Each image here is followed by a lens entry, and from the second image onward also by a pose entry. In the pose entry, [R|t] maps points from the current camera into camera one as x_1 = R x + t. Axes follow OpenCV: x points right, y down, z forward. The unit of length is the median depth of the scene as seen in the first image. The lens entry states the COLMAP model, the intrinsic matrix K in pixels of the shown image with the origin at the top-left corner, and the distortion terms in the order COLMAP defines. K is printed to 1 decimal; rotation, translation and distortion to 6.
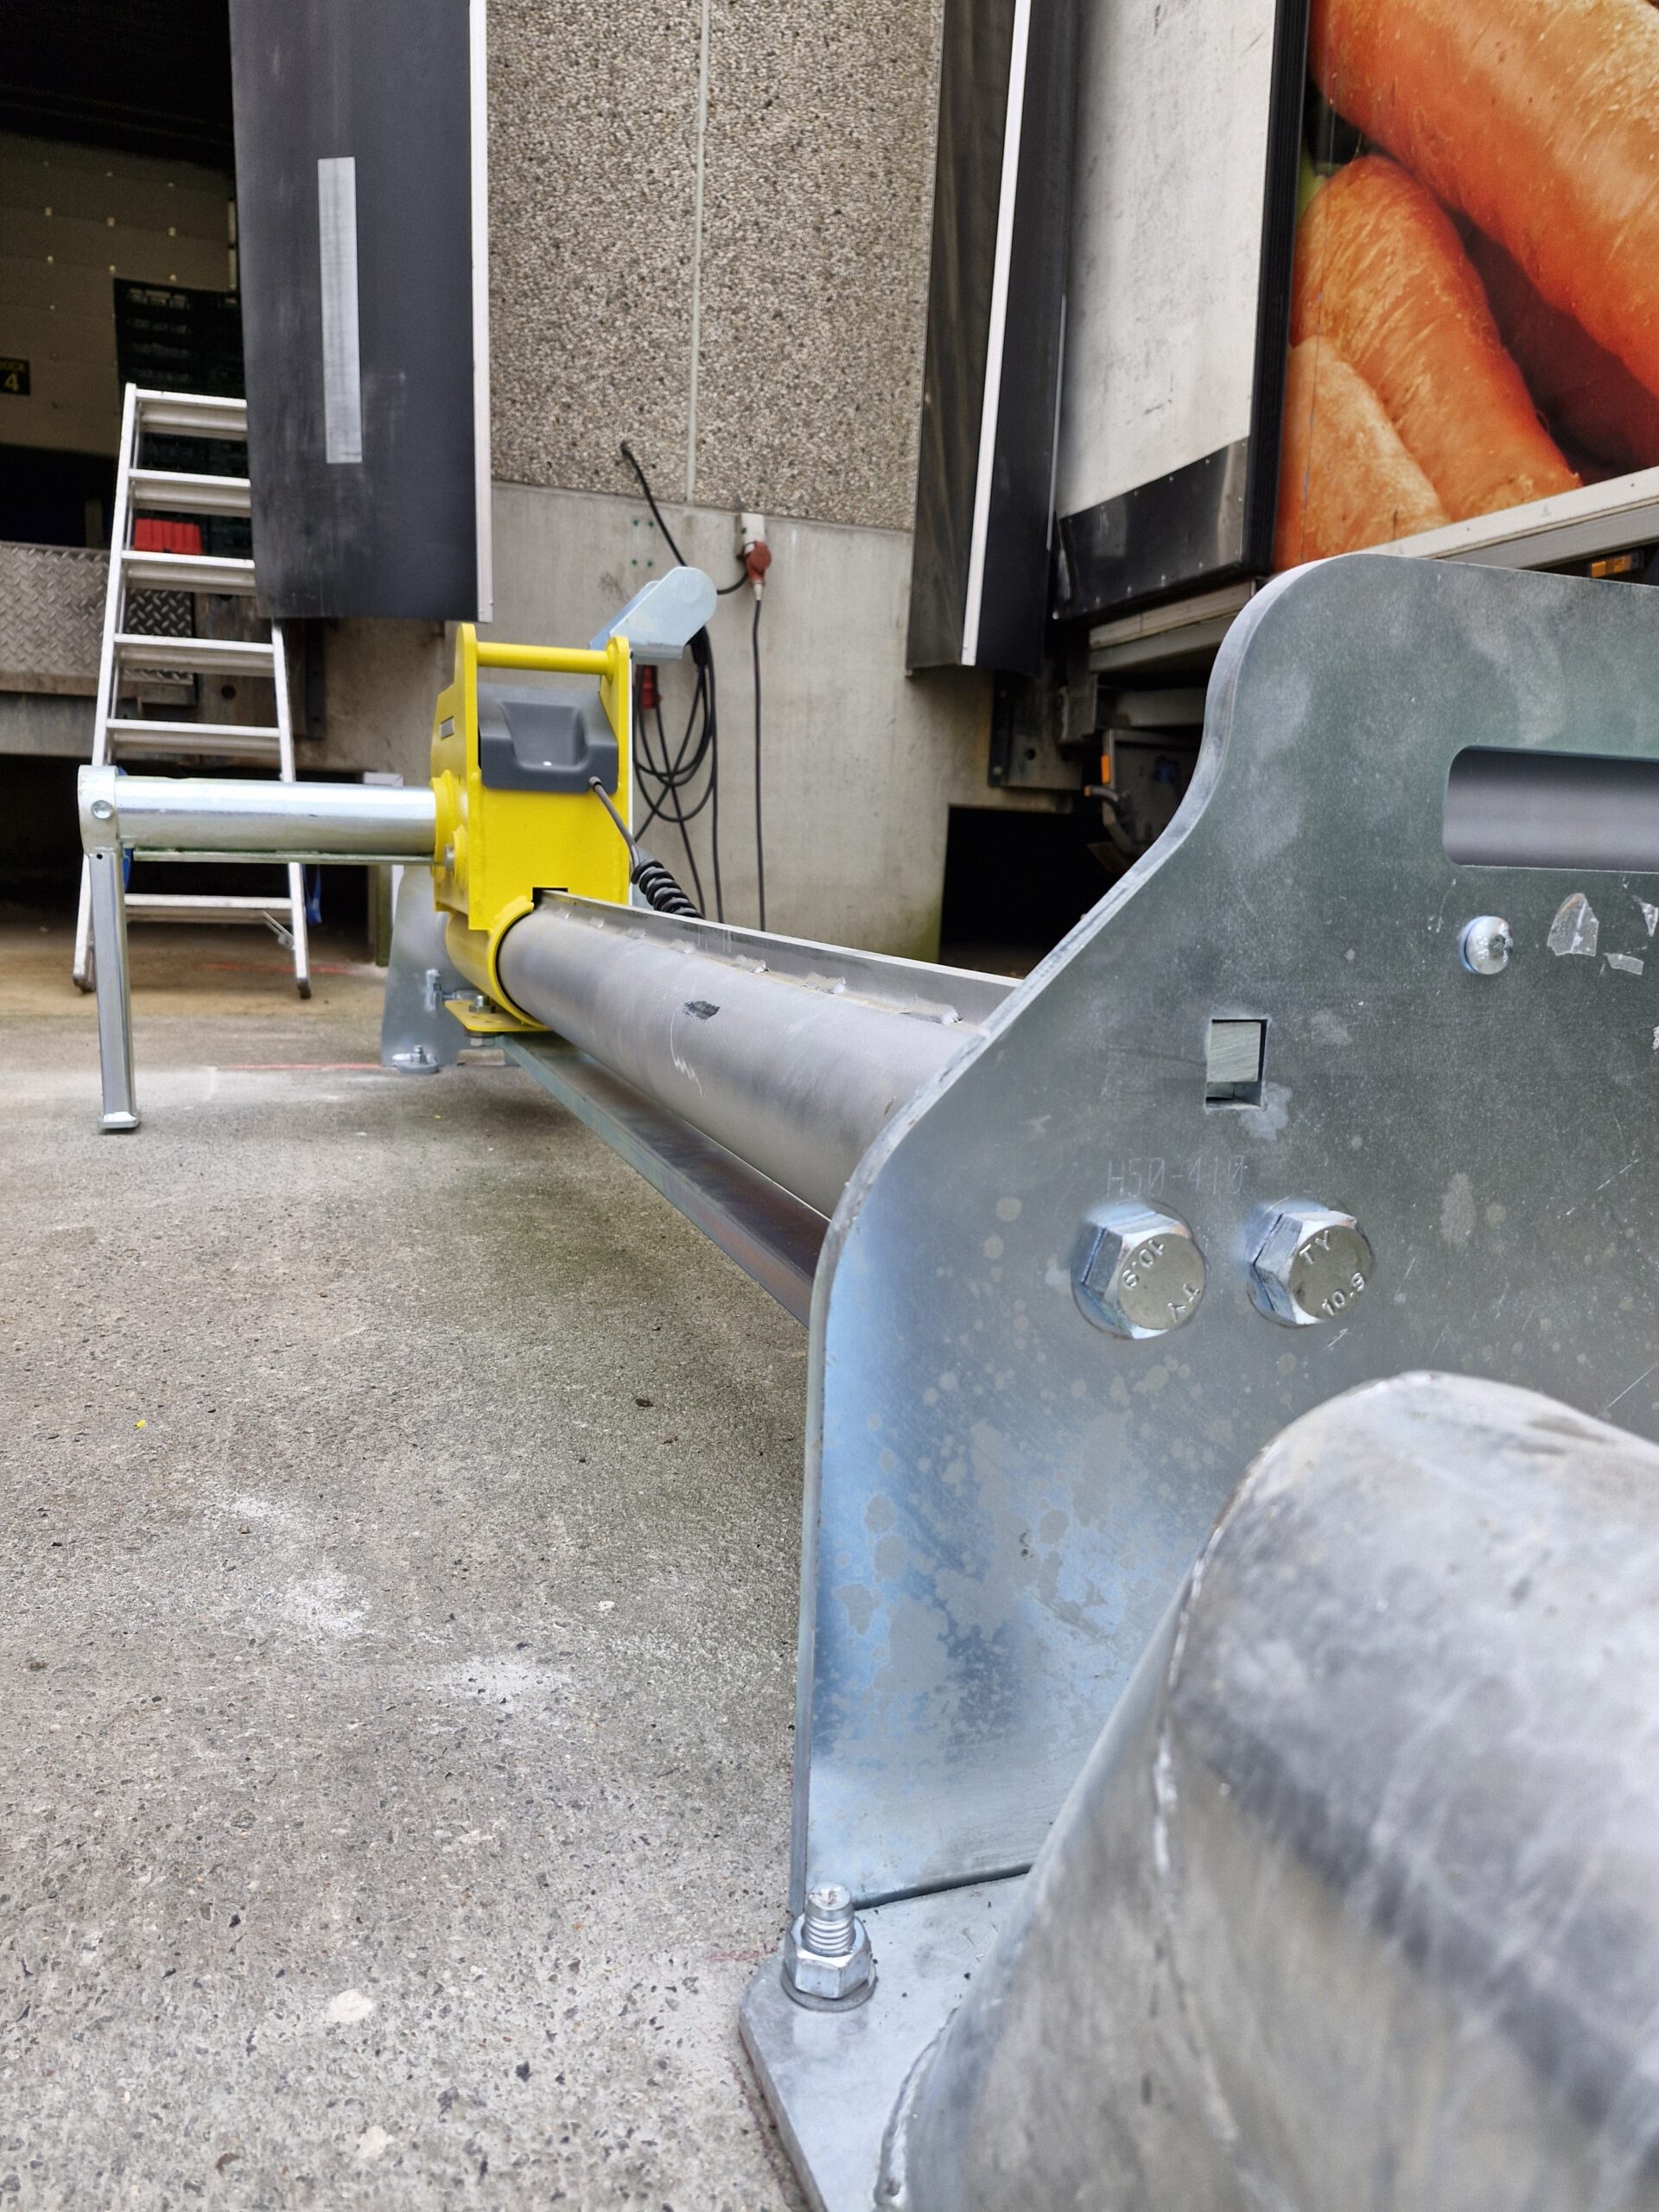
lens RADIAL K [[1560.5, 0, 829.5], [0, 1560.5, 1106.0], [0, 0, 1]] dist [-0.005611, 0.003506]
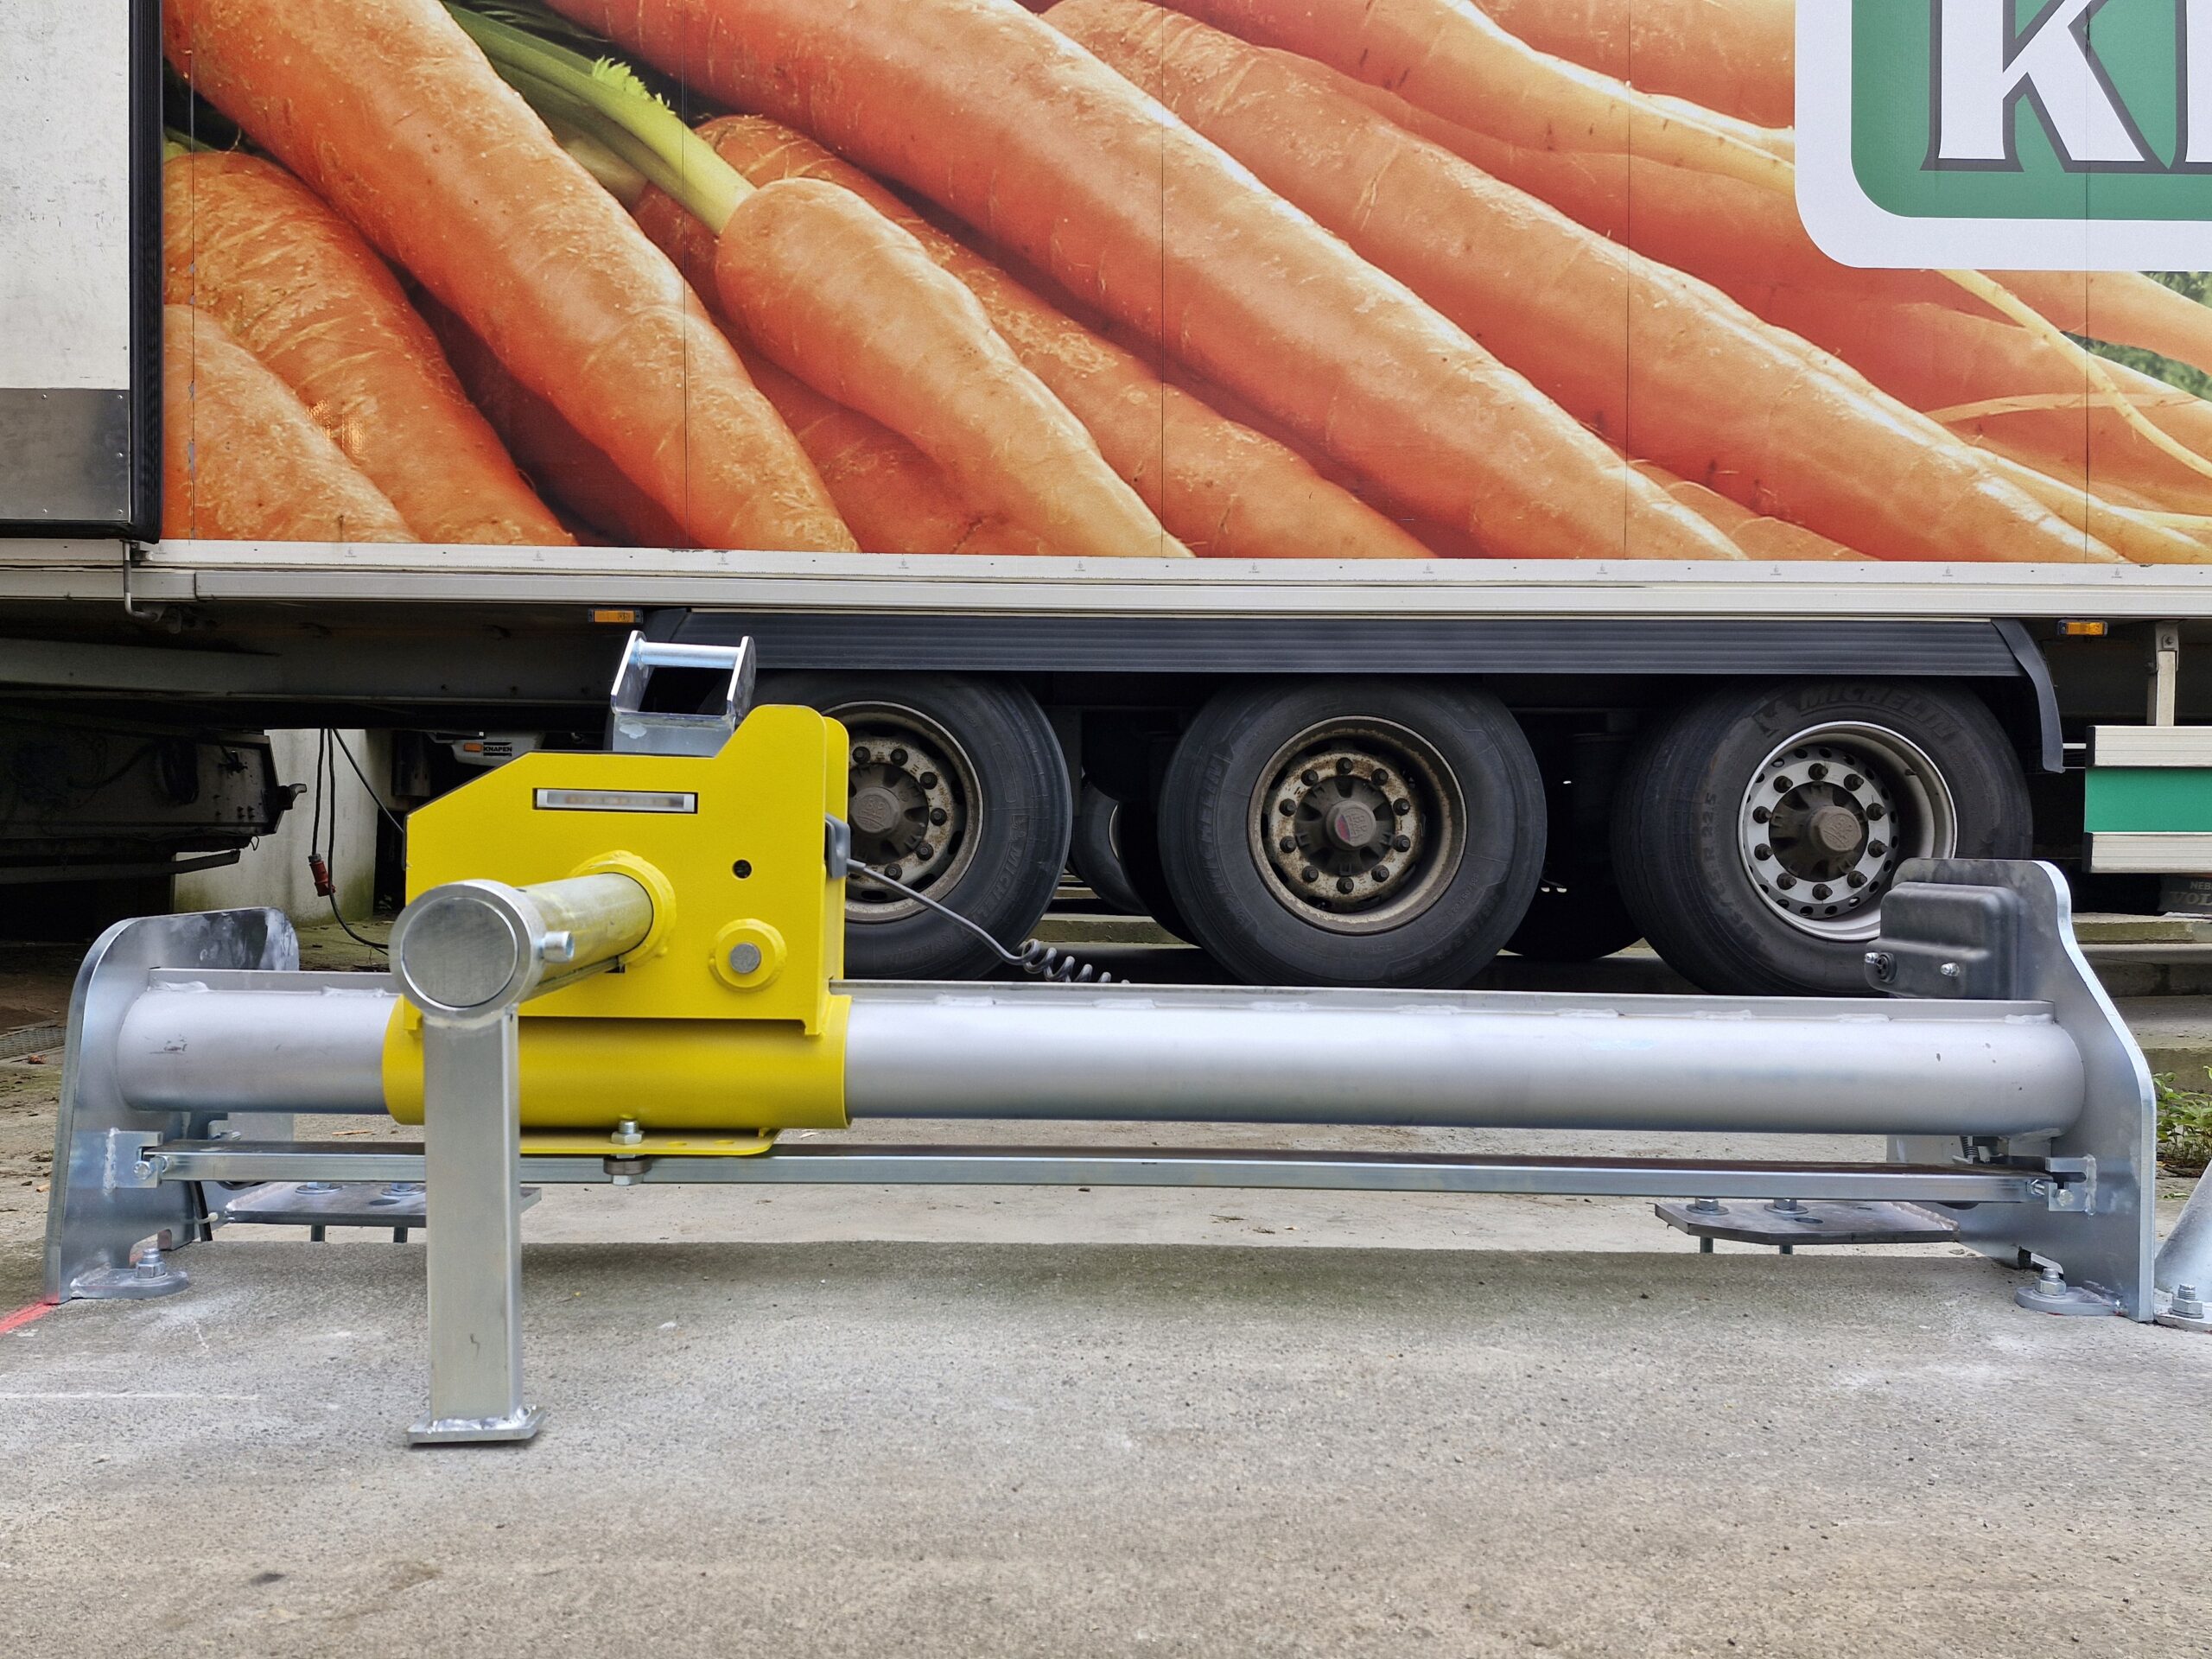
lens RADIAL K [[1515.0, 0, 1101.7], [0, 1515.0, 845.3], [0, 0, 1]] dist [0.104449, -0.137782]
pose [[0.298548, -0.036570, 0.953694, -0.389258], [0.140617, 0.990046, -0.006056, -0.075207], [-0.943979, 0.135914, 0.300719, 0.210660]]
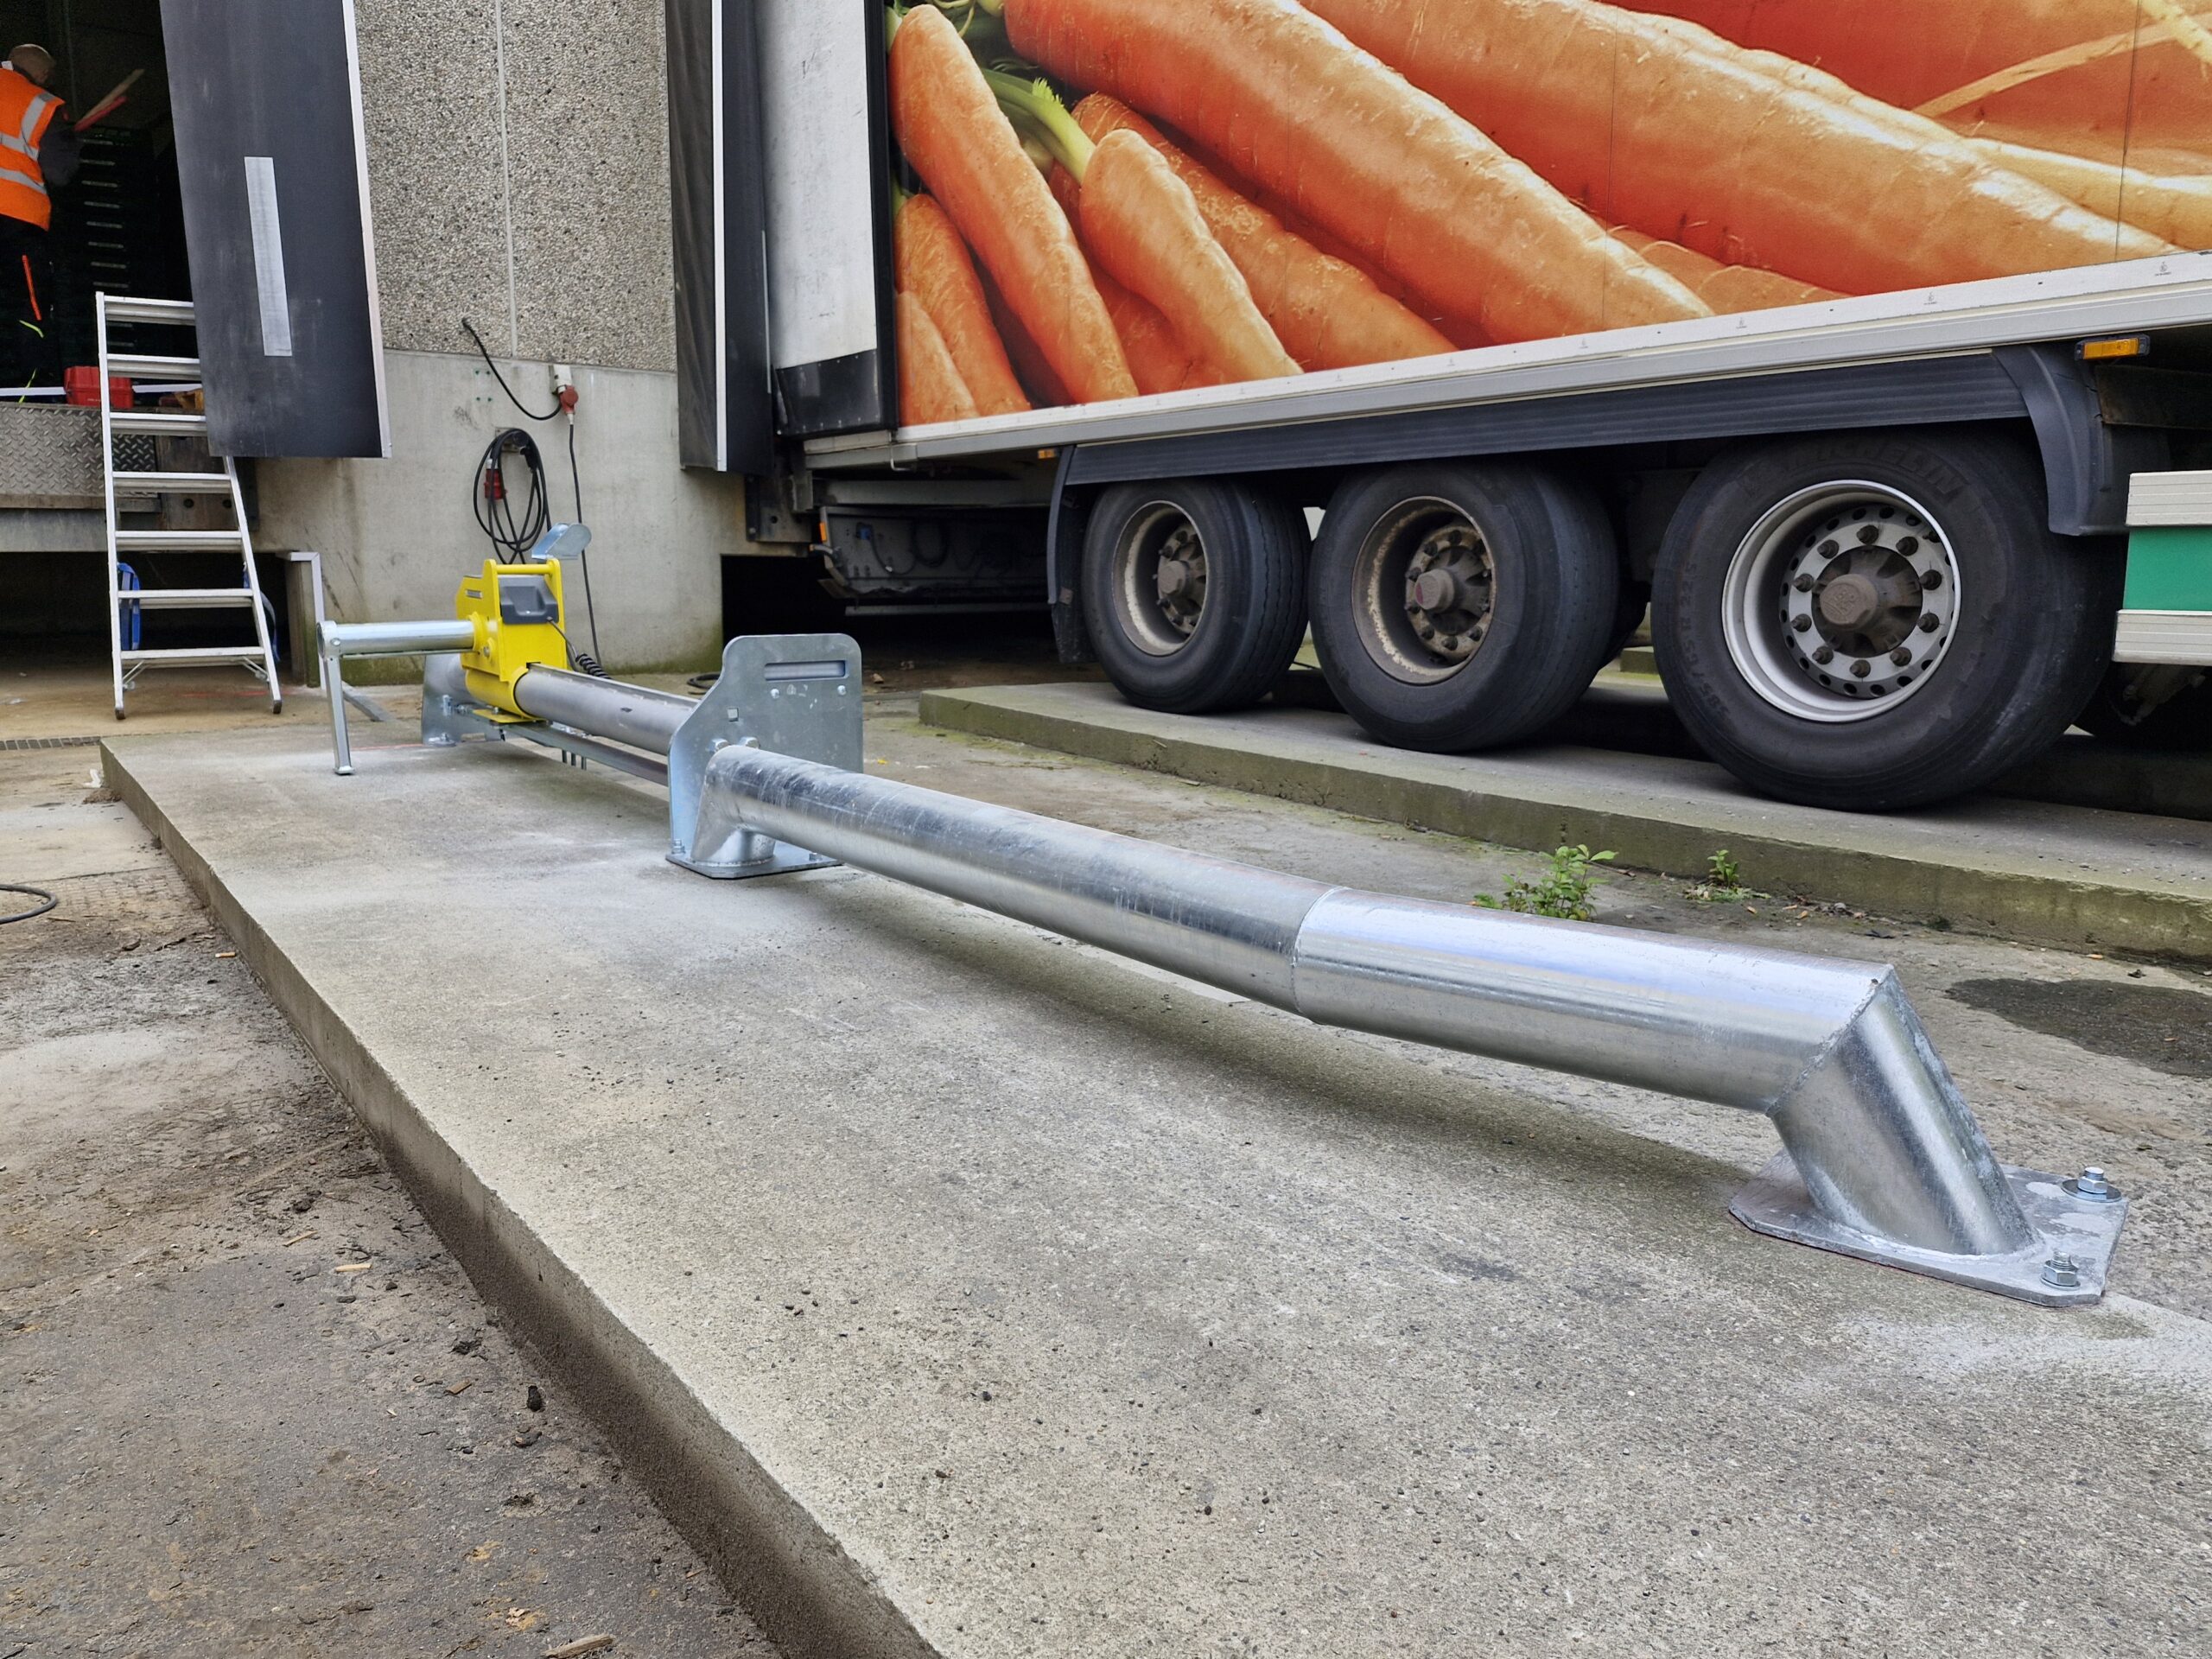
lens RADIAL K [[1551.9, 0, 1111.3], [0, 1551.9, 872.2], [0, 0, 1]] dist [0.032159, -0.051507]
pose [[0.955293, -0.089275, 0.281862, -0.012956], [0.072443, 0.994941, 0.069608, 0.033009], [-0.286650, -0.046077, 0.956927, -0.652054]]
